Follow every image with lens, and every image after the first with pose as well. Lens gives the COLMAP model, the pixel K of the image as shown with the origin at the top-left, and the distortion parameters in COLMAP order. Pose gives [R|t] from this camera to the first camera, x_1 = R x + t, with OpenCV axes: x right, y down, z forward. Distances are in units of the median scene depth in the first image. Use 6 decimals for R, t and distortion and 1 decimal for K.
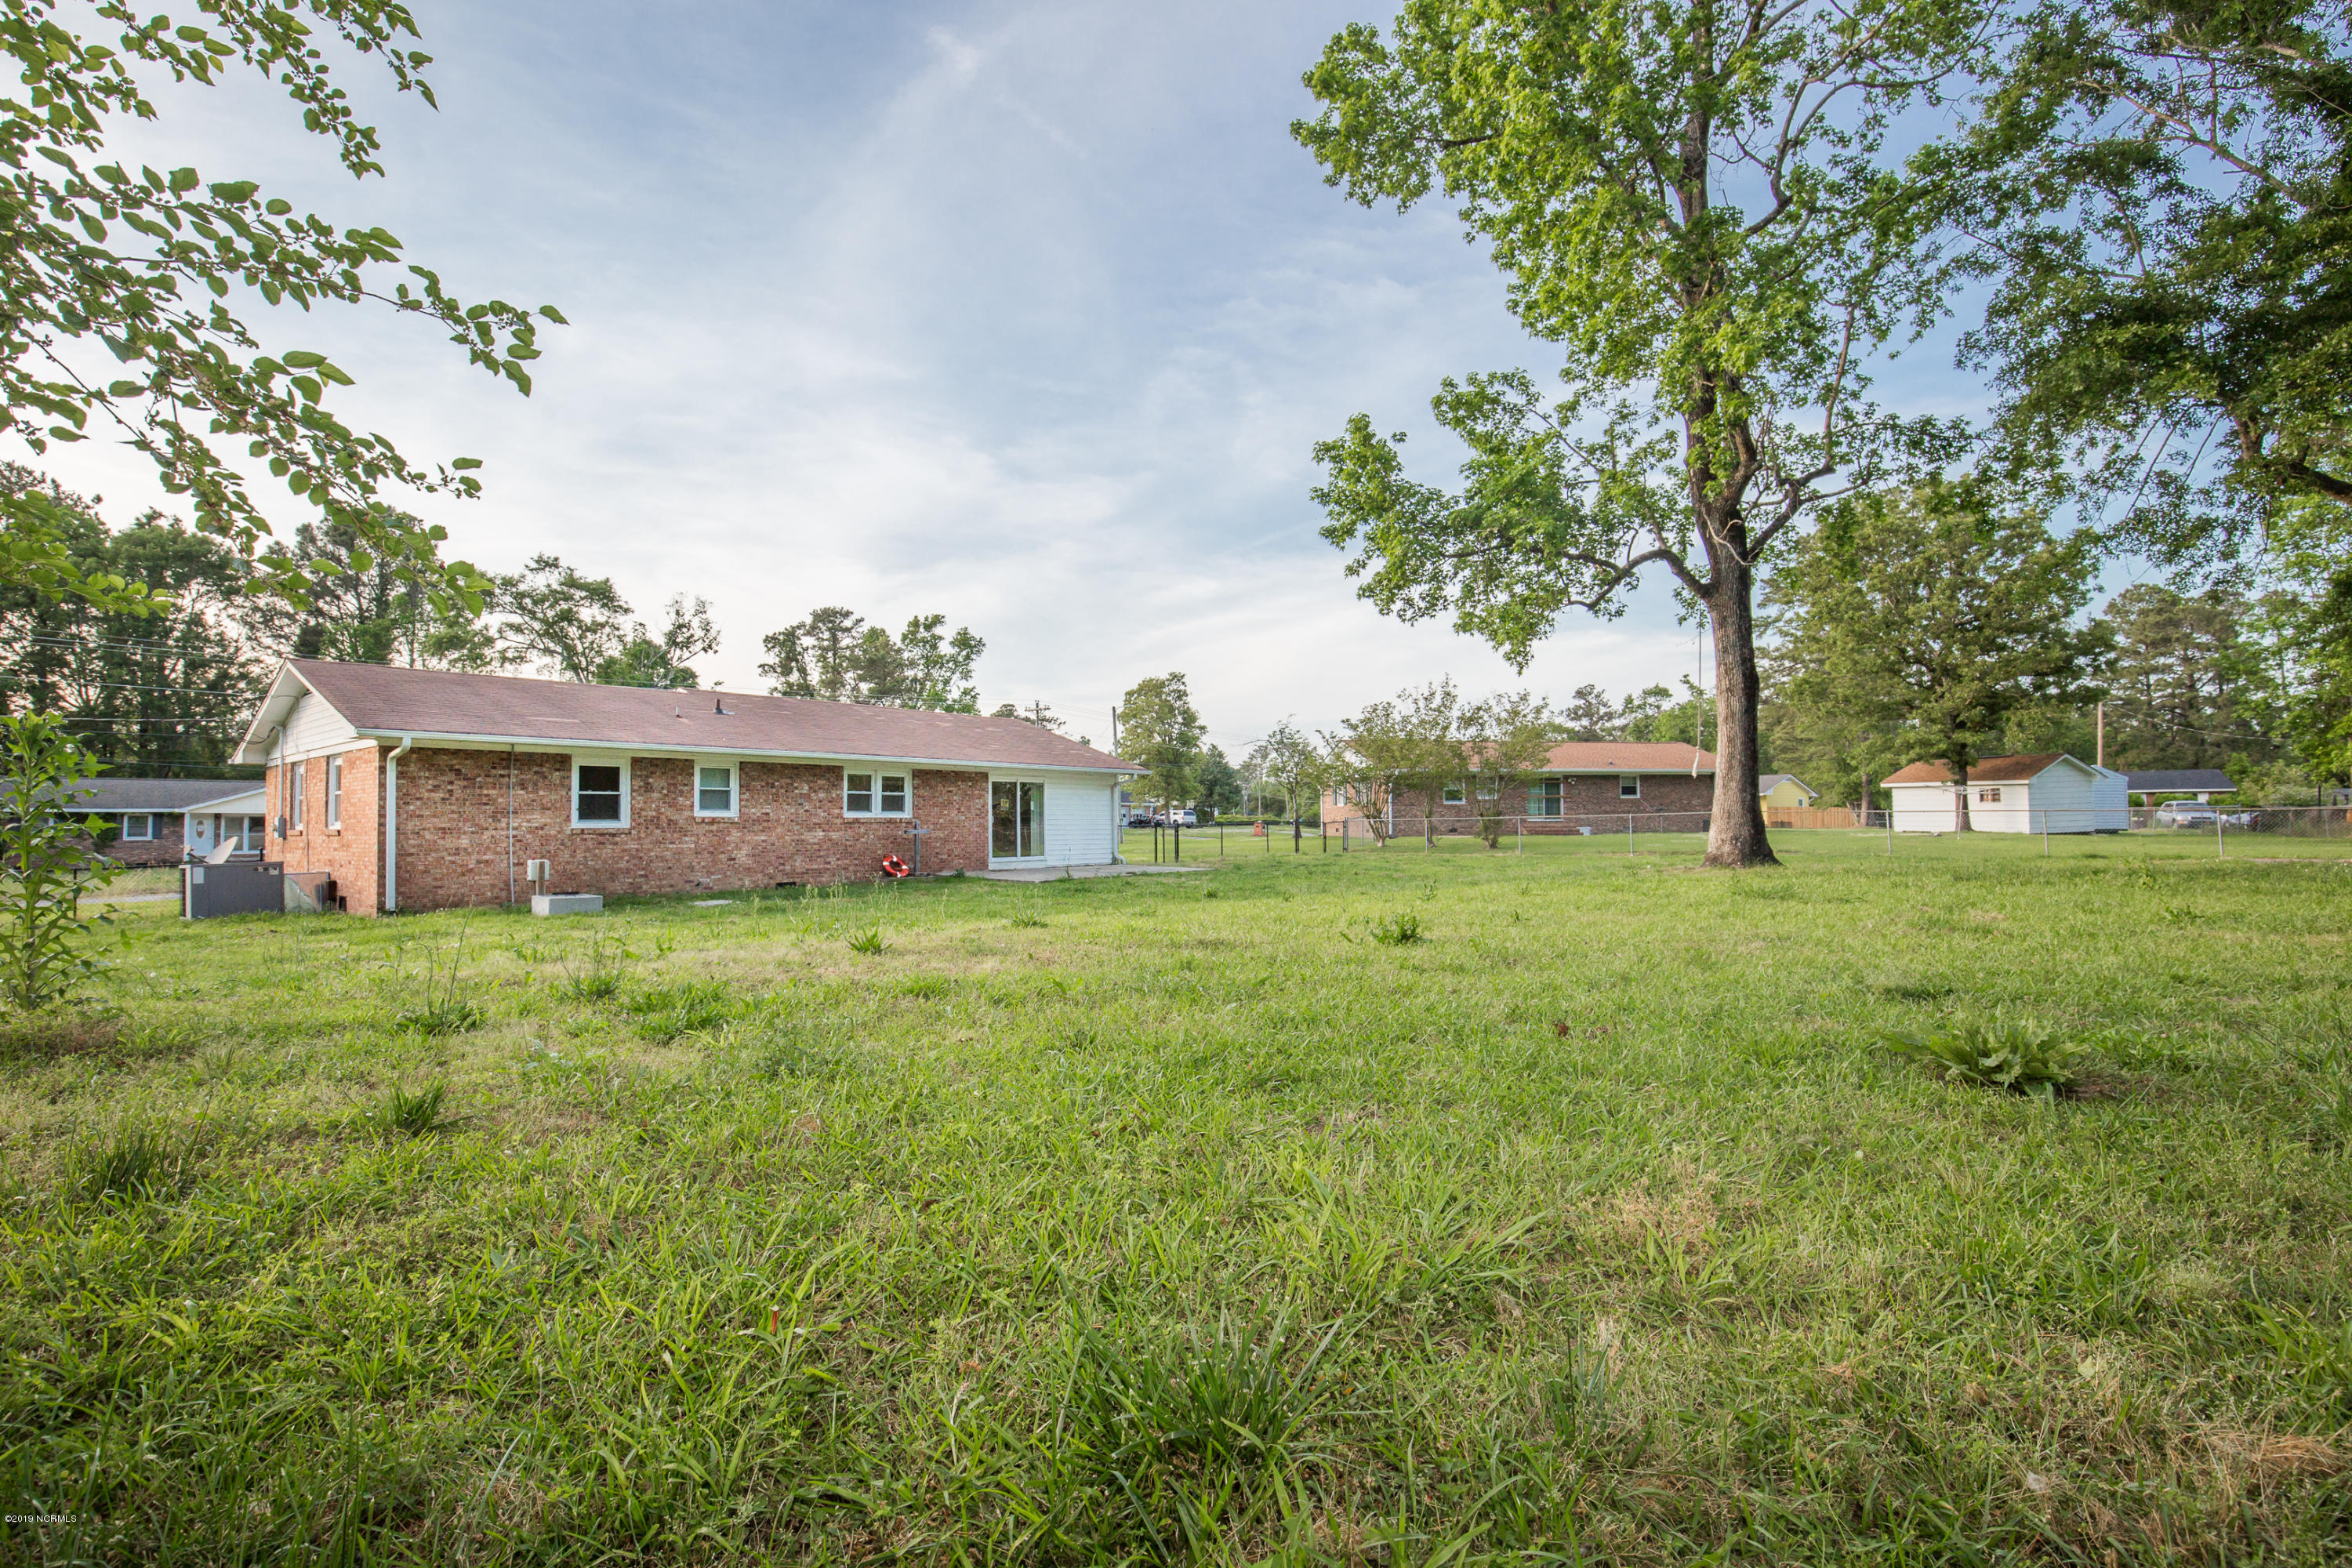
lens RADIAL K [[1103.2, 0, 1168.8], [0, 1103.2, 790.6], [0, 0, 1]] dist [-0.039165, 0.007338]
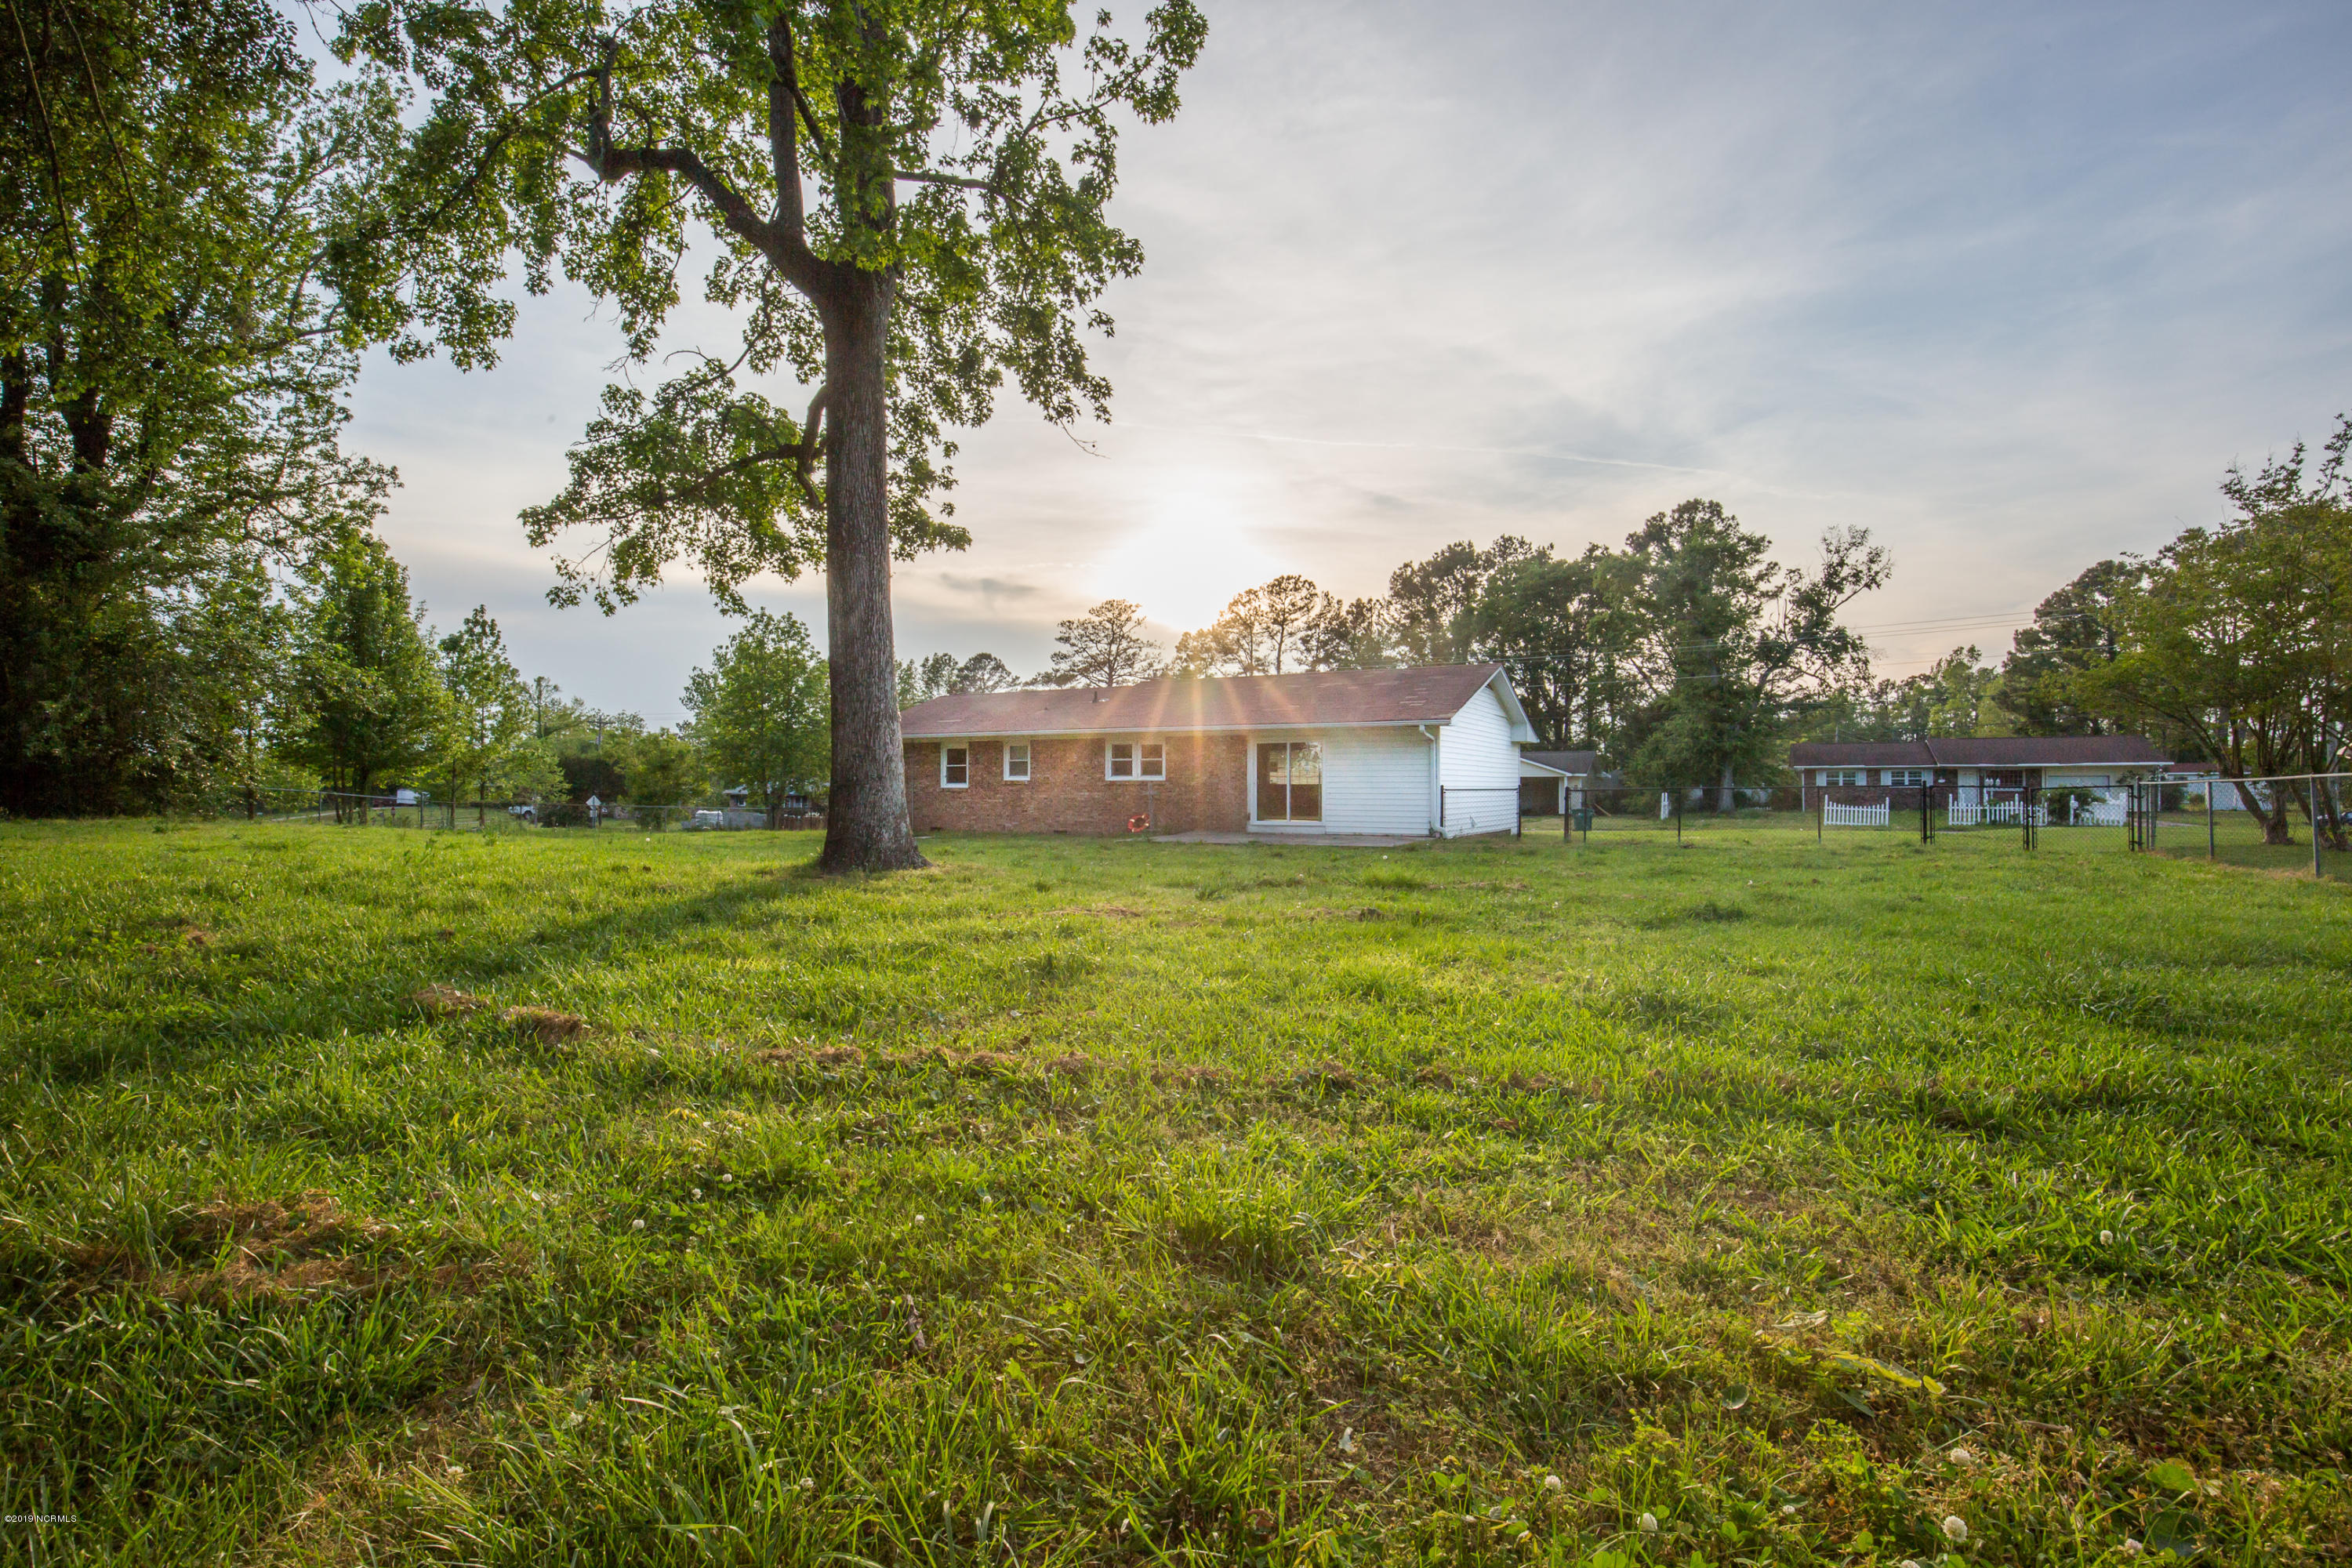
lens RADIAL K [[1103.2, 0, 1171.6], [0, 1103.2, 773.4], [0, 0, 1]] dist [-0.039165, 0.007338]
pose [[0.201319, -0.010623, -0.979468, 0.413050], [0.029329, 0.999558, -0.004813, 0.011106], [0.979087, -0.027758, 0.201541, 0.376886]]
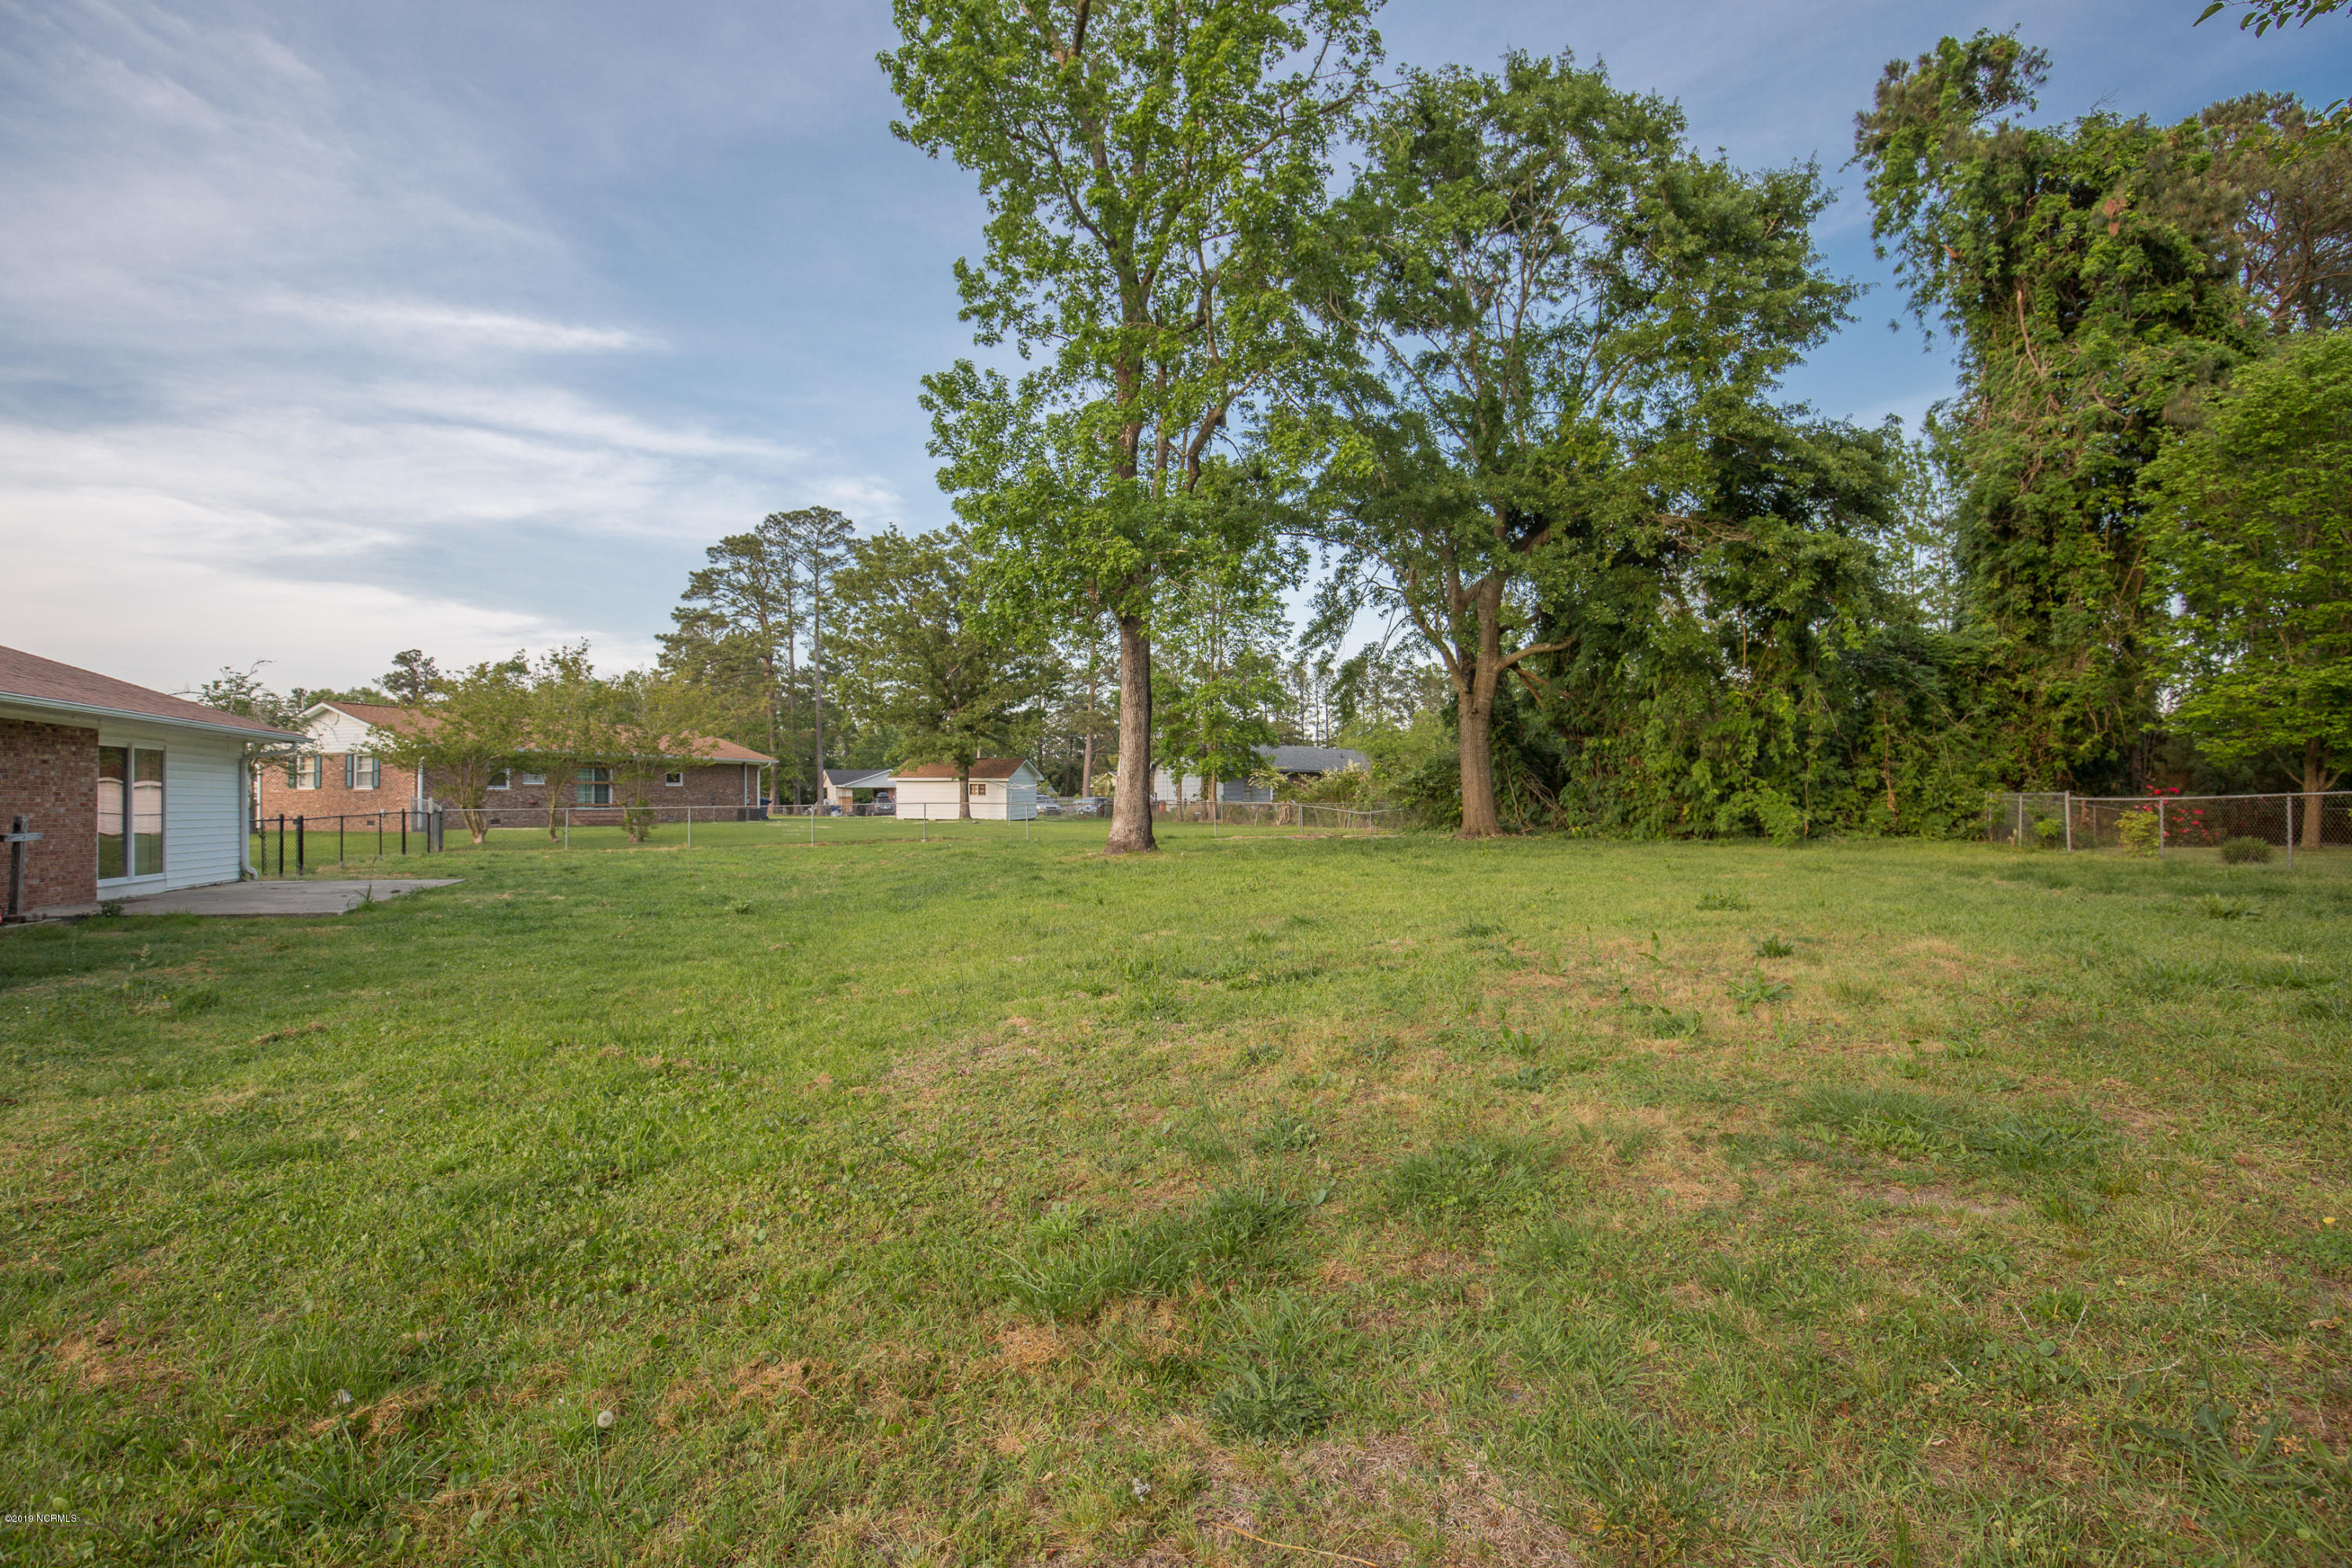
lens RADIAL K [[1103.2, 0, 1159.4], [0, 1103.2, 786.9], [0, 0, 1]] dist [-0.039165, 0.007338]
pose [[0.522906, 0.016840, 0.852224, -0.180498], [-0.026685, 0.999638, -0.003379, 0.000202], [-0.851972, -0.020975, 0.523166, 0.124083]]
